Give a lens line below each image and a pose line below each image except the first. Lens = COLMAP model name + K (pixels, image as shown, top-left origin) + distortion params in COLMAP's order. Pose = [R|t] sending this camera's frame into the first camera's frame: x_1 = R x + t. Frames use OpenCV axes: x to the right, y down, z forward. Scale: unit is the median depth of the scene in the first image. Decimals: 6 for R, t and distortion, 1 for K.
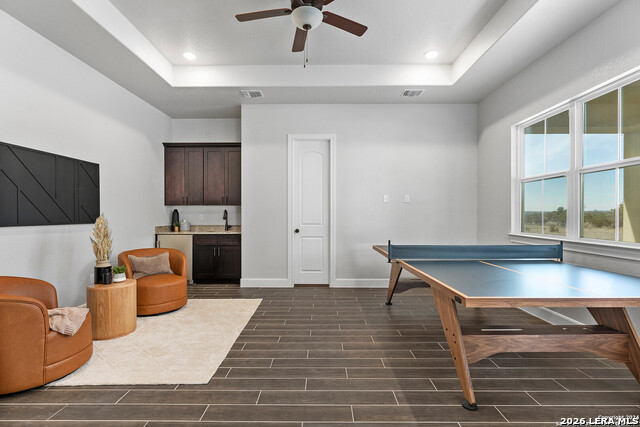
lens RADIAL K [[308.3, 0, 320.0], [0, 308.3, 213.5], [0, 0, 1]] dist [-0.001014, -0.000061]
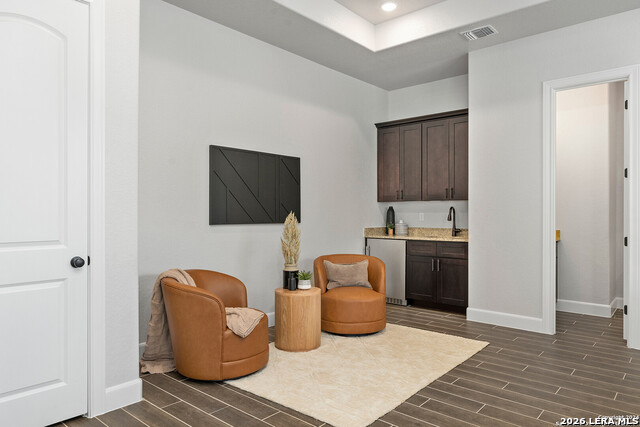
lens RADIAL K [[435.2, 0, 321.6], [0, 435.2, 211.4], [0, 0, 1]] dist [0.002611, 0.000847]
pose [[0.749102, -0.000394, -0.662454, 0.183619], [-0.000075, 1.000000, -0.000679, -0.001141], [0.662454, 0.000558, 0.749102, 0.083634]]
